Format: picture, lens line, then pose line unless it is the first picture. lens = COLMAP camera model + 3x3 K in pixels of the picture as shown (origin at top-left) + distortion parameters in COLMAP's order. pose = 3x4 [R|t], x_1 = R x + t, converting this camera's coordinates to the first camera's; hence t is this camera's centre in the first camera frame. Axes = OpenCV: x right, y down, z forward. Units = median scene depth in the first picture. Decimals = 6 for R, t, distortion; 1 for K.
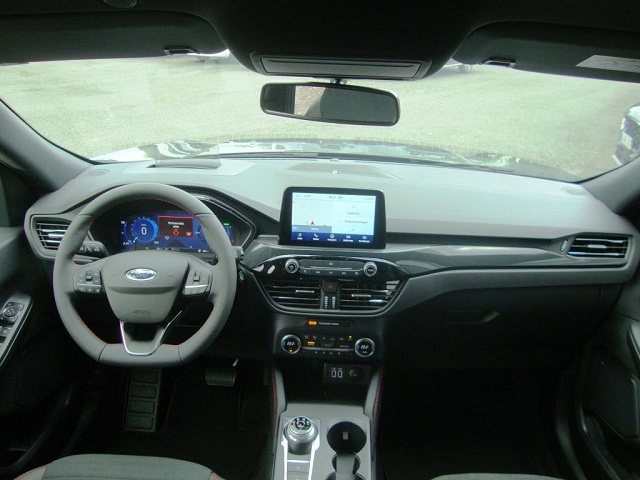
lens RADIAL K [[566.2, 0, 318.8], [0, 566.2, 244.2], [0, 0, 1]] dist [-0.104396, 0.061045]
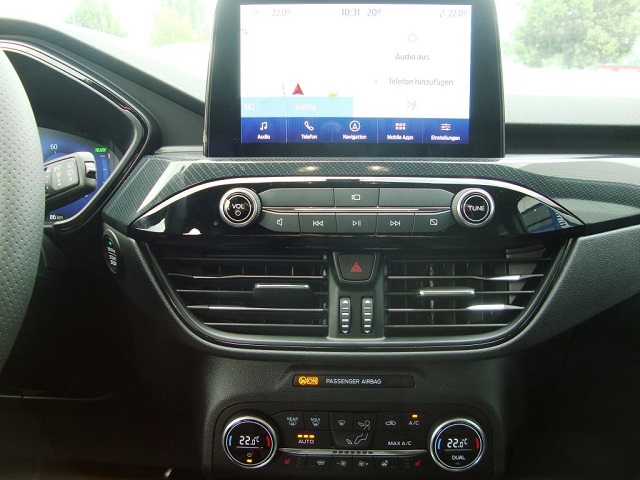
lens RADIAL K [[566.2, 0, 321.9], [0, 566.2, 233.4], [0, 0, 1]] dist [-0.104396, 0.061045]
pose [[0.999430, -0.033228, 0.006019, -0.001386], [0.033745, 0.989431, -0.141022, 0.100361], [-0.001270, 0.141144, 0.989988, 0.650197]]
